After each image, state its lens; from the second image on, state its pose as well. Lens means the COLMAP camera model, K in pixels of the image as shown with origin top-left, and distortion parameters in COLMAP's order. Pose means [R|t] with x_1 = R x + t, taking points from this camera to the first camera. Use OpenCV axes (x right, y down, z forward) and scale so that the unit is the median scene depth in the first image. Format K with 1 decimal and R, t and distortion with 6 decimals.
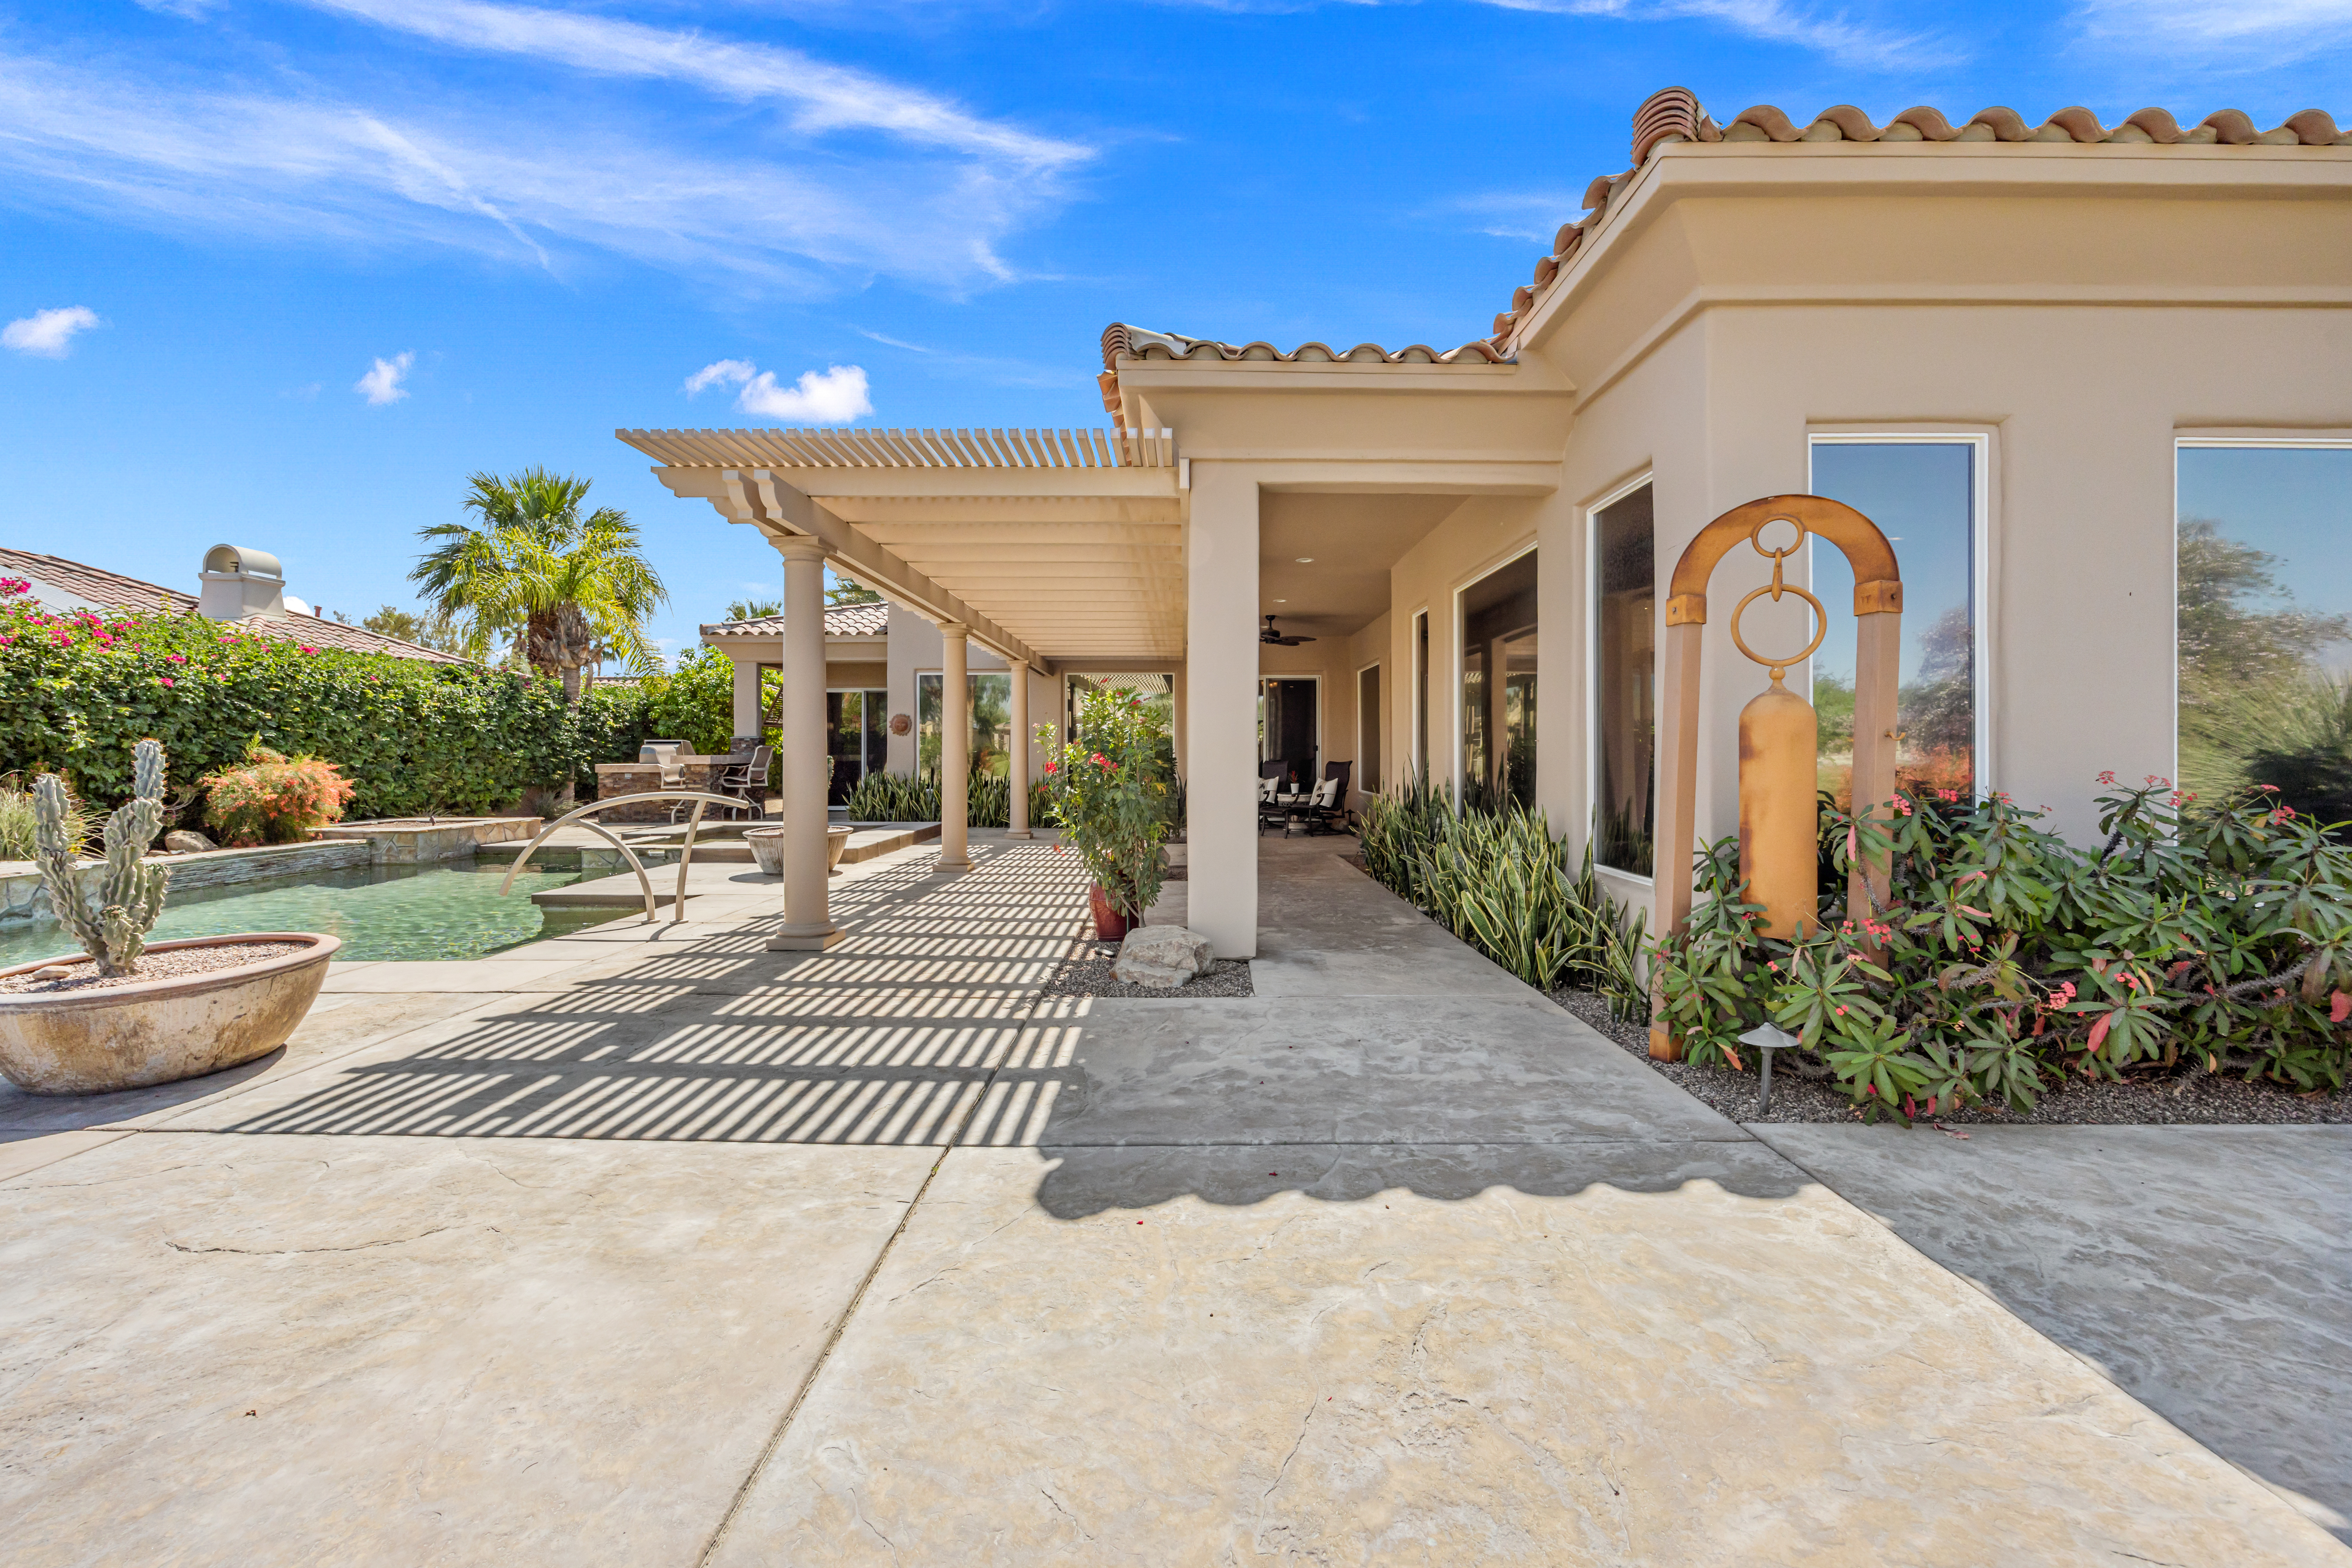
lens RADIAL K [[939.7, 0, 1172.6], [0, 939.7, 744.6], [0, 0, 1]] dist [0.015213, 0.000164]
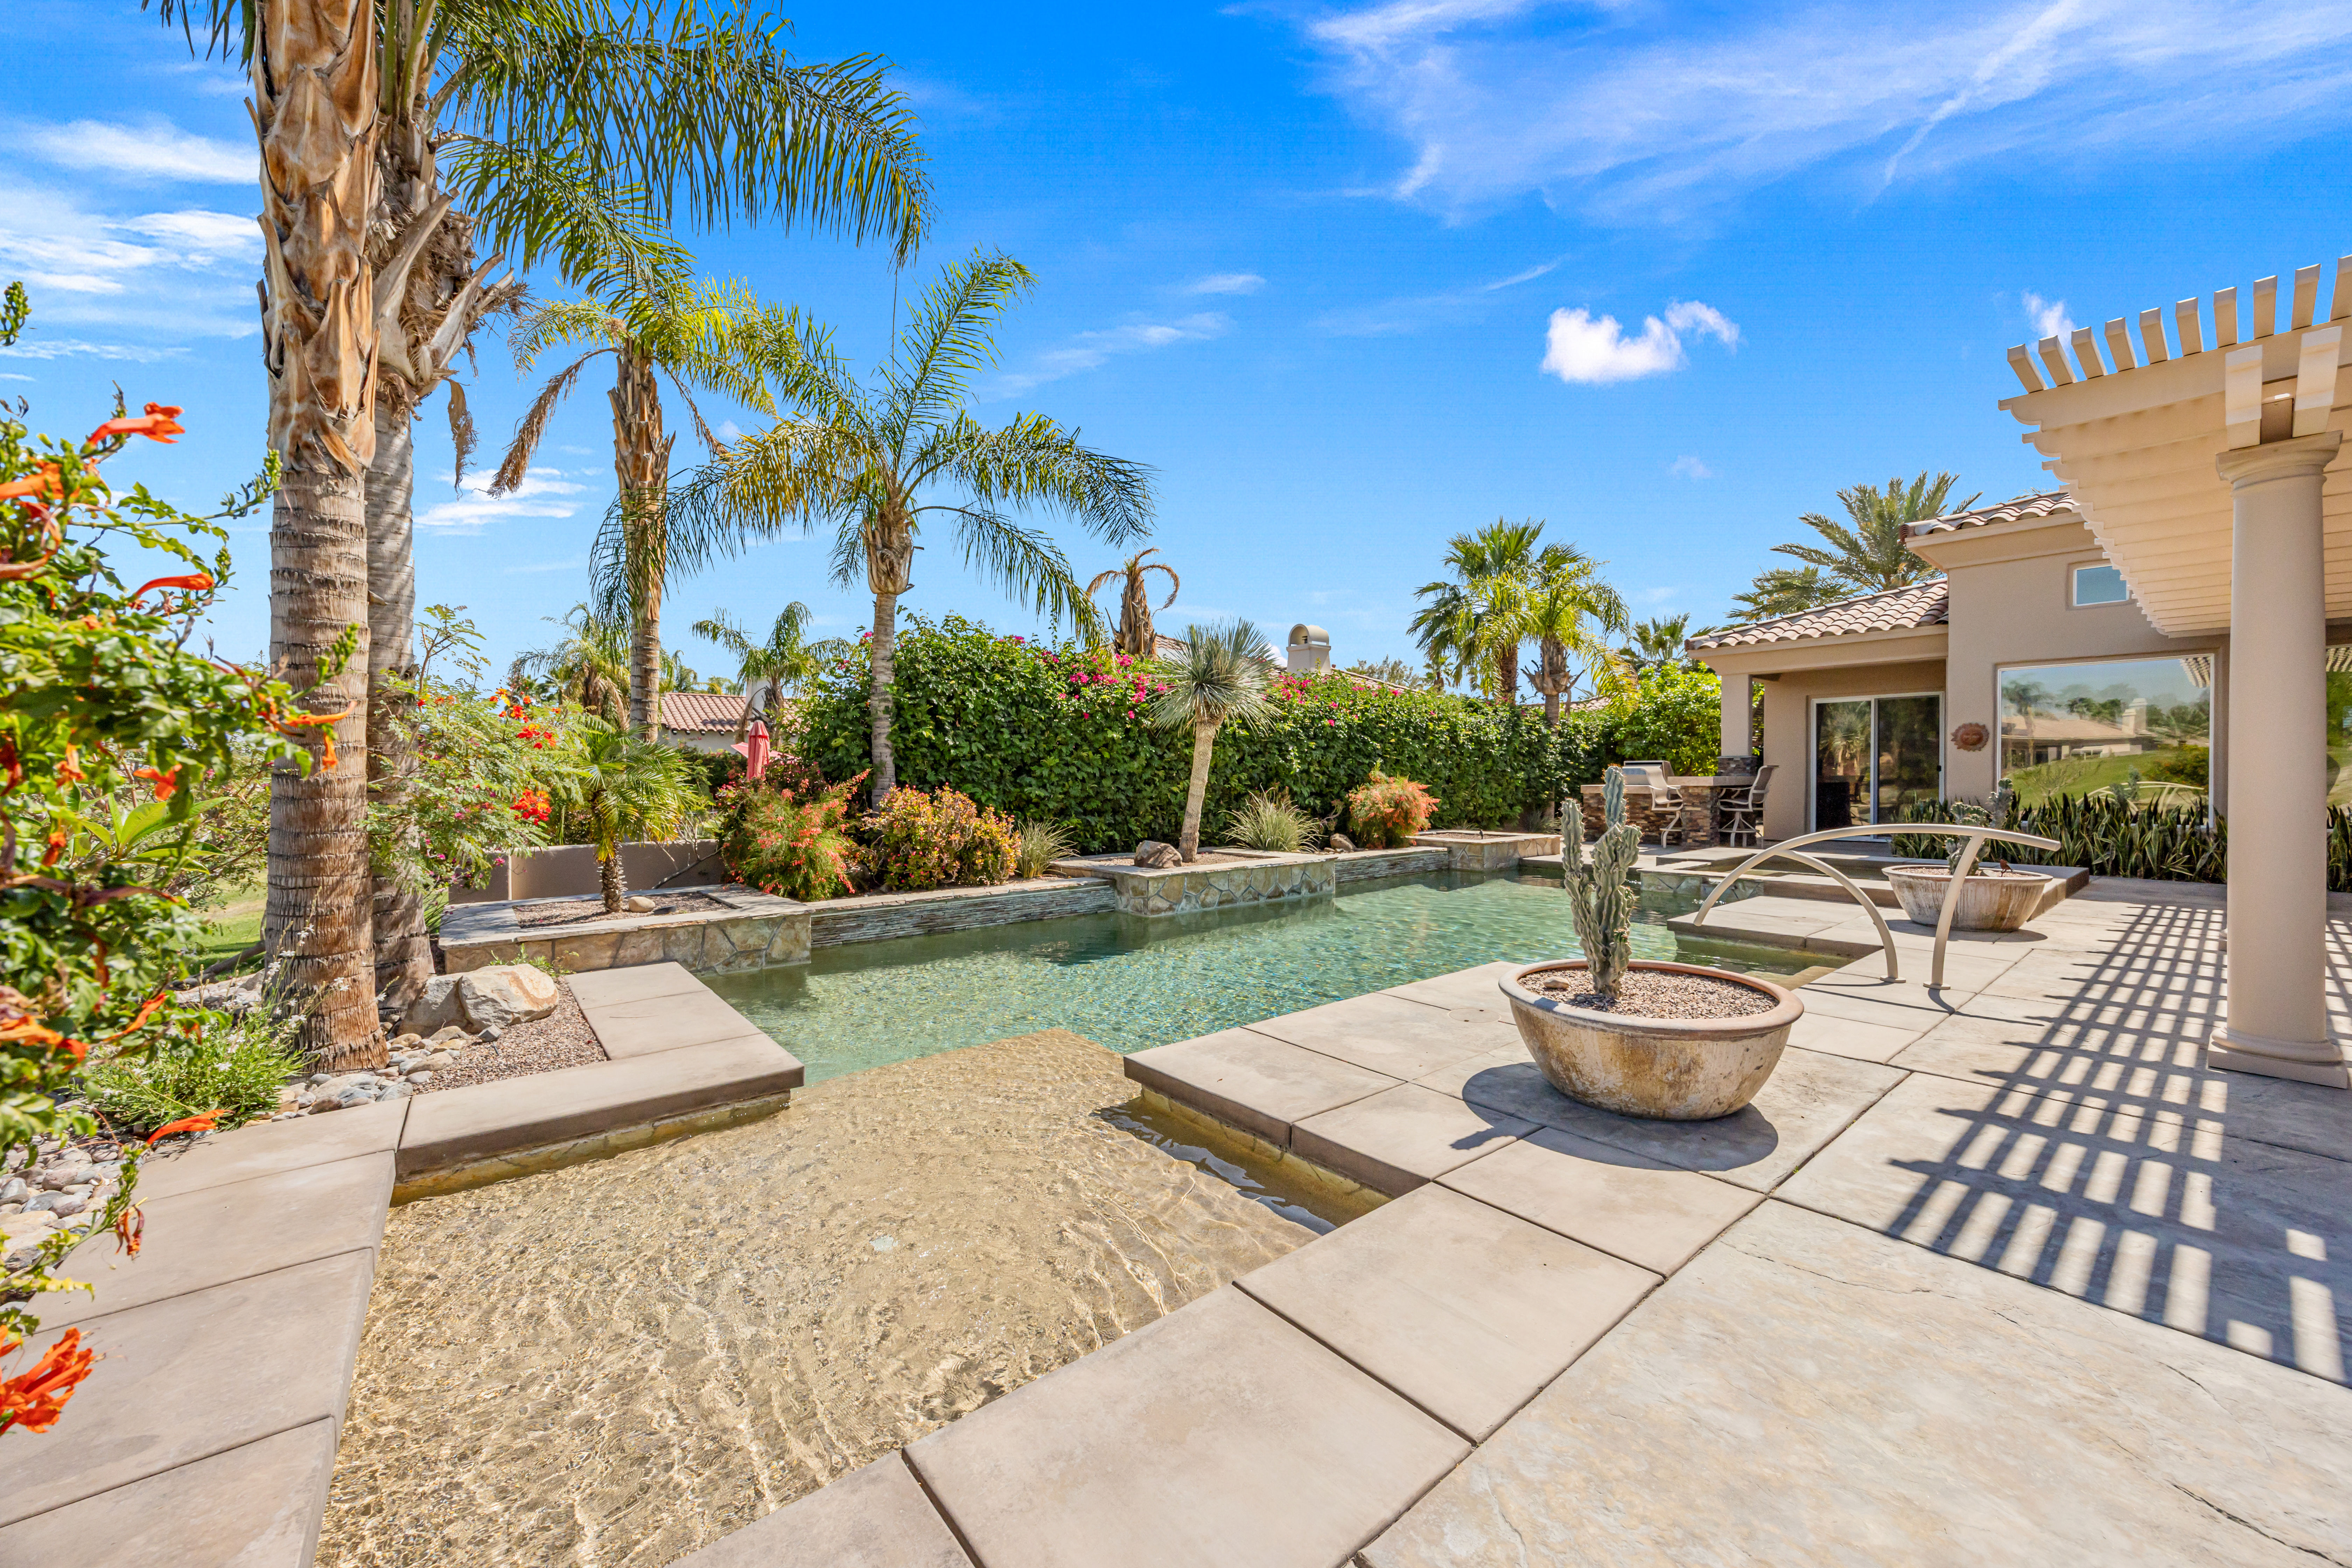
lens RADIAL K [[909.0, 0, 1176.4], [0, 909.0, 782.6], [0, 0, 1]] dist [-0.000923, -0.000419]
pose [[0.652815, 0.003700, -0.757508, -0.202438], [0.011131, 0.999833, 0.014476, -0.001926], [0.757436, -0.017882, 0.652665, 0.005256]]
